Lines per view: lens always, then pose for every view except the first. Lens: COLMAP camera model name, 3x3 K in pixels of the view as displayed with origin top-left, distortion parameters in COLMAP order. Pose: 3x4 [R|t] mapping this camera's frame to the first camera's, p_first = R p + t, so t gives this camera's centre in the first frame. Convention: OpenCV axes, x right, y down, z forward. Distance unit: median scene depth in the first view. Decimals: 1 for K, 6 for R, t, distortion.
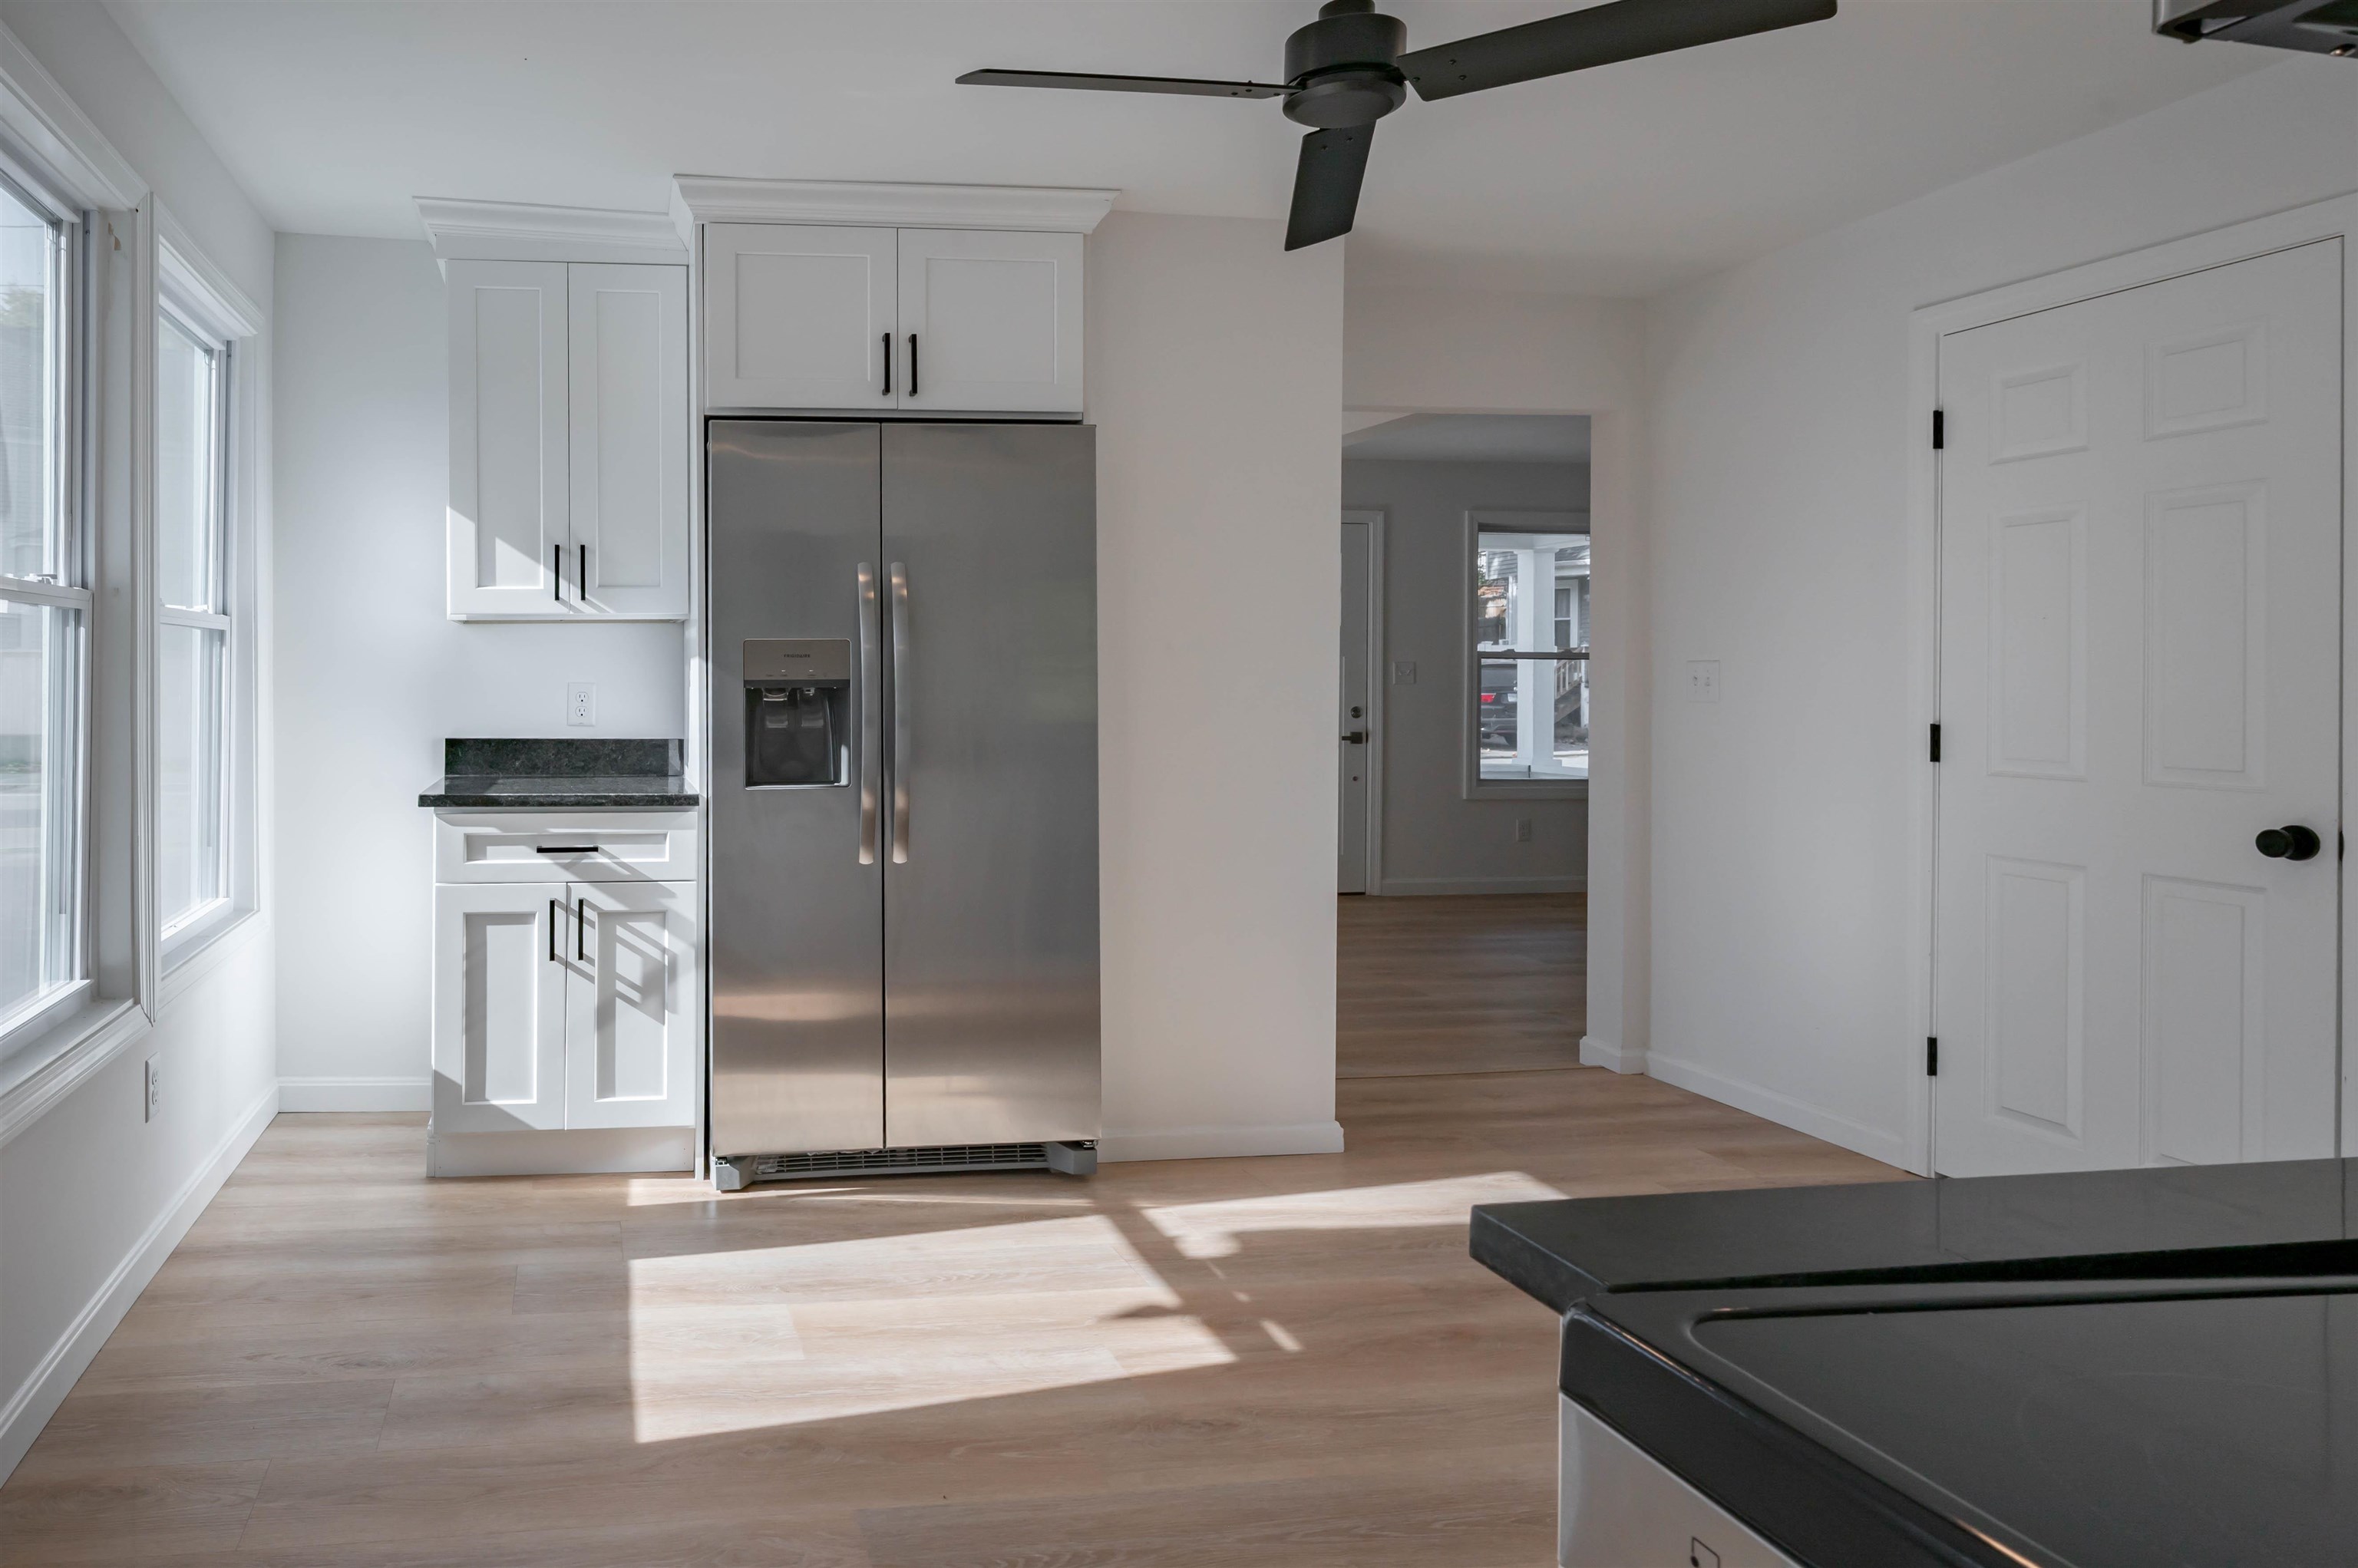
lens RADIAL K [[1187.7, 0, 1178.1], [0, 1187.7, 674.6], [0, 0, 1]] dist [0.001063, 0.000816]
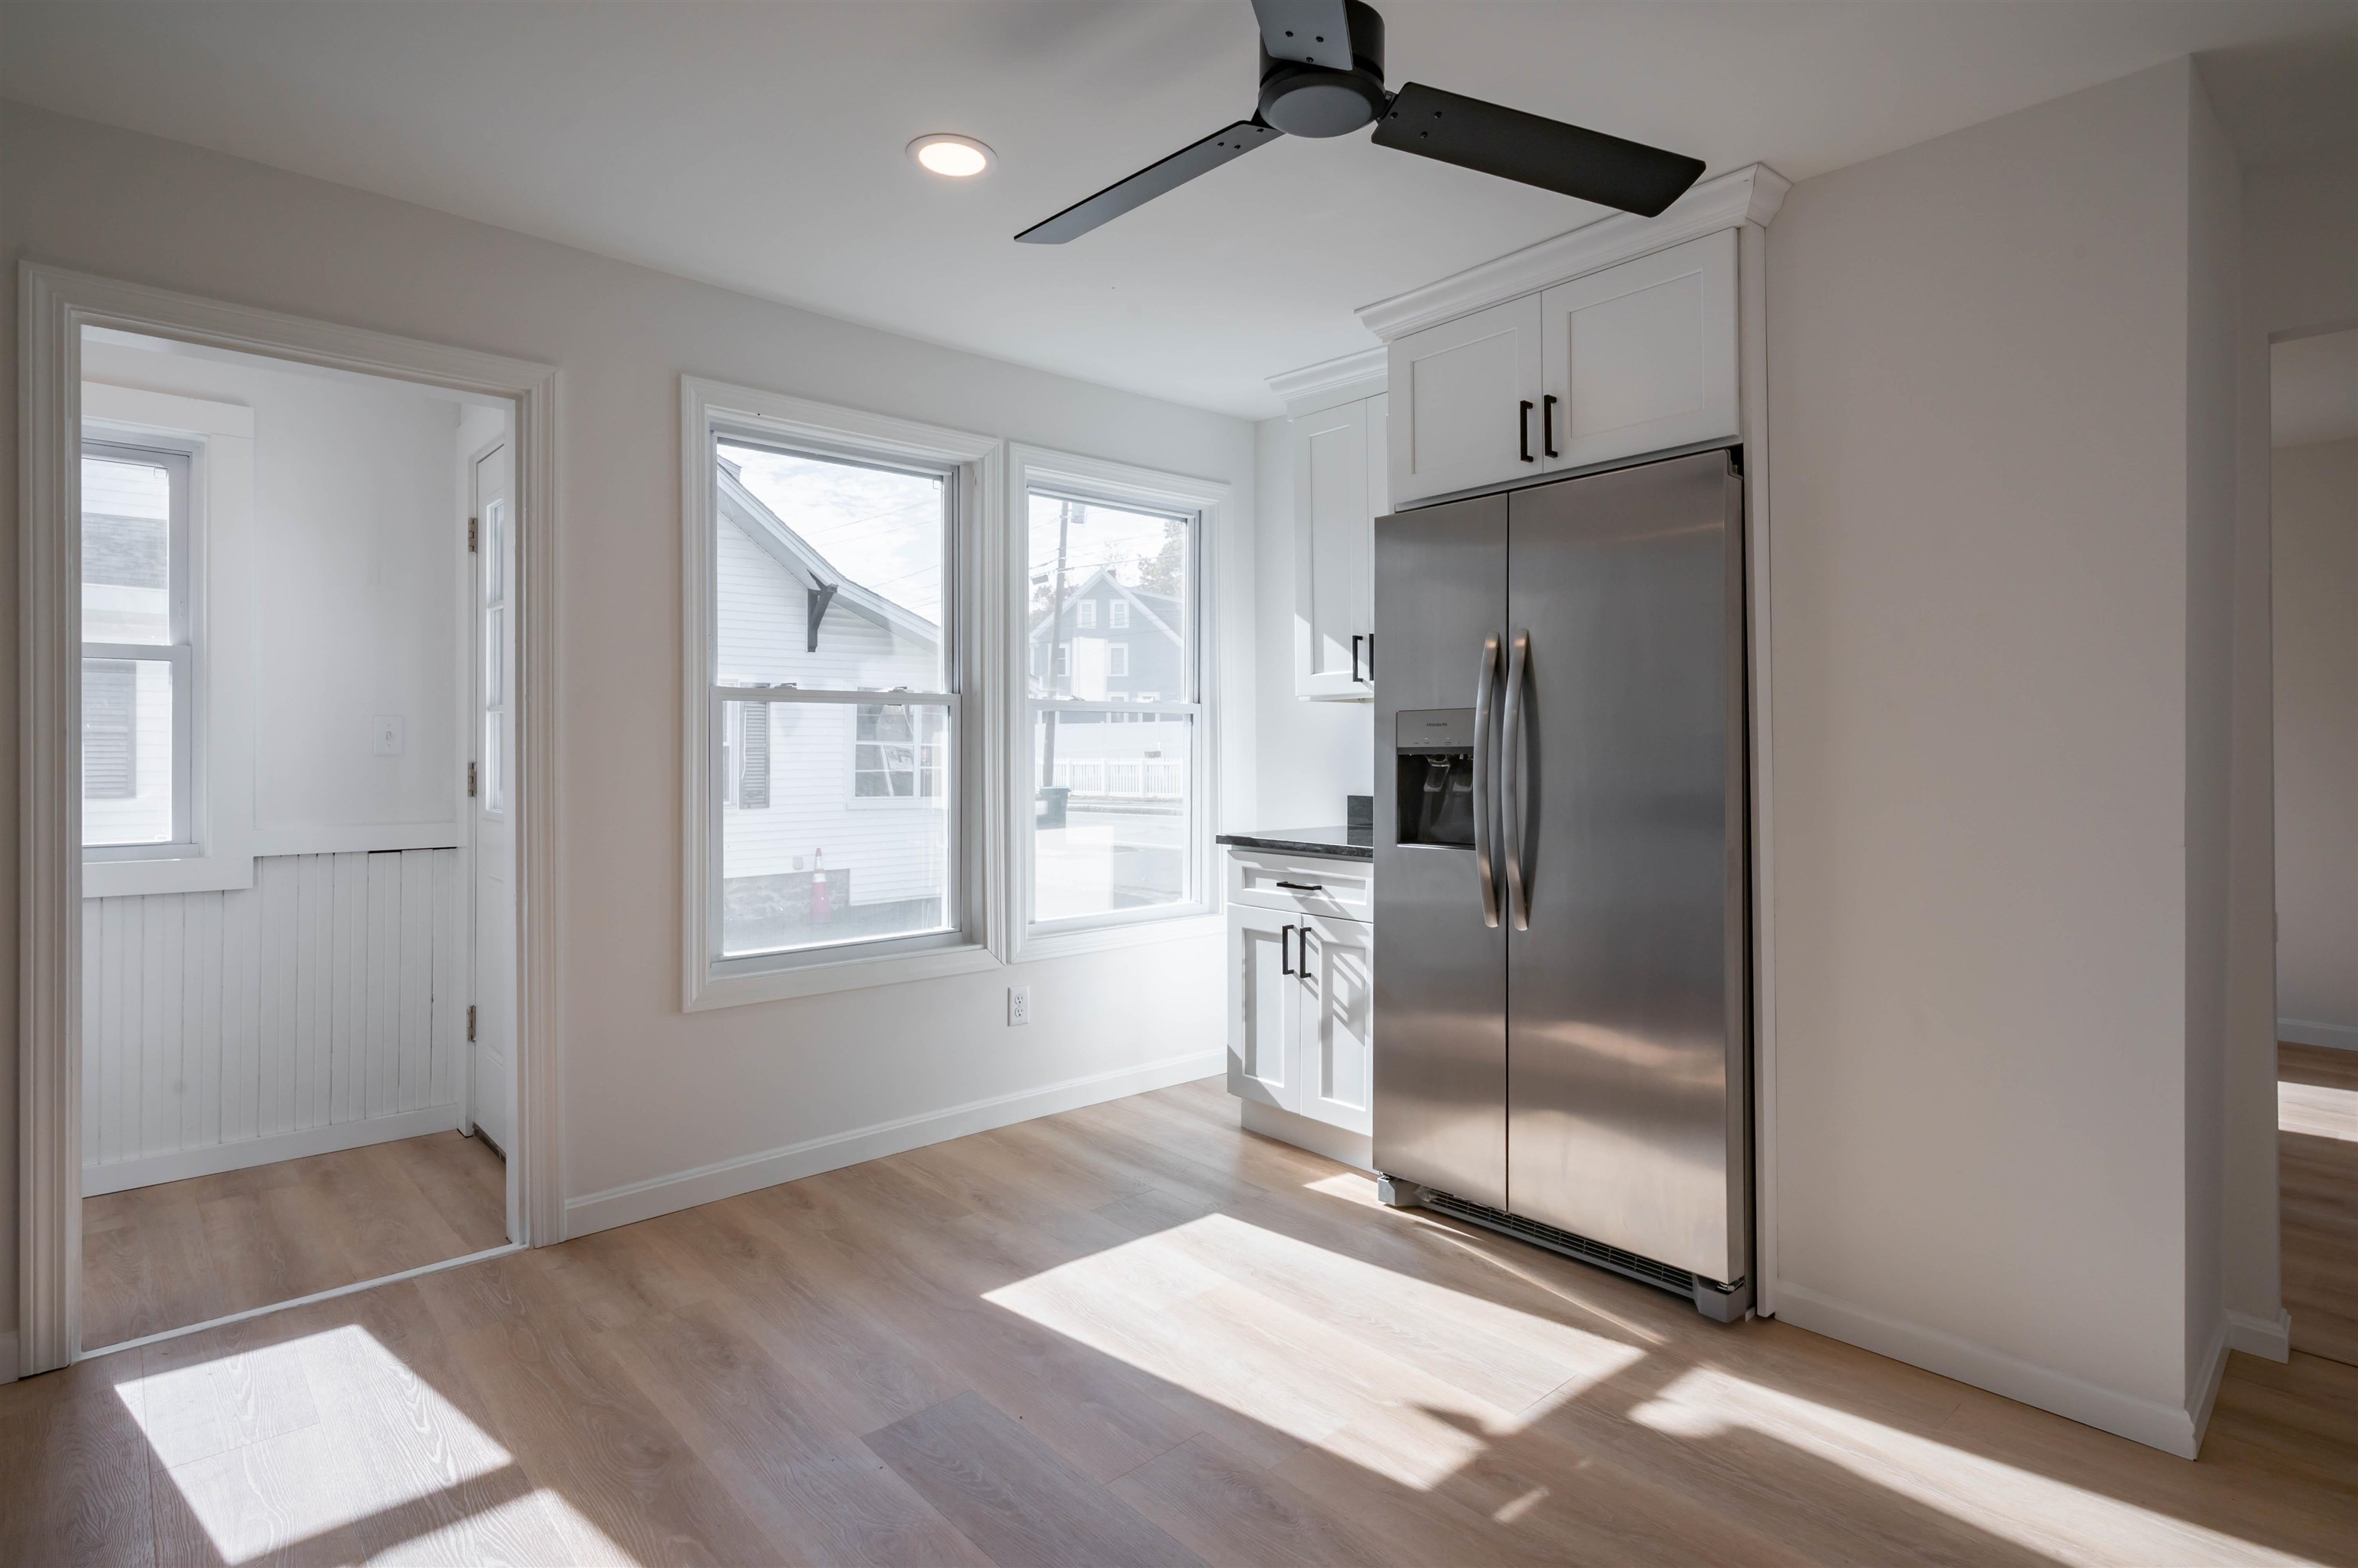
lens RADIAL K [[1160.3, 0, 1174.8], [0, 1160.3, 741.0], [0, 0, 1]] dist [-0.000853, -0.000349]
pose [[0.596594, -0.006752, -0.802515, 0.372705], [0.003614, 0.999977, -0.005727, 0.003879], [0.802535, 0.000517, 0.596604, 0.183201]]
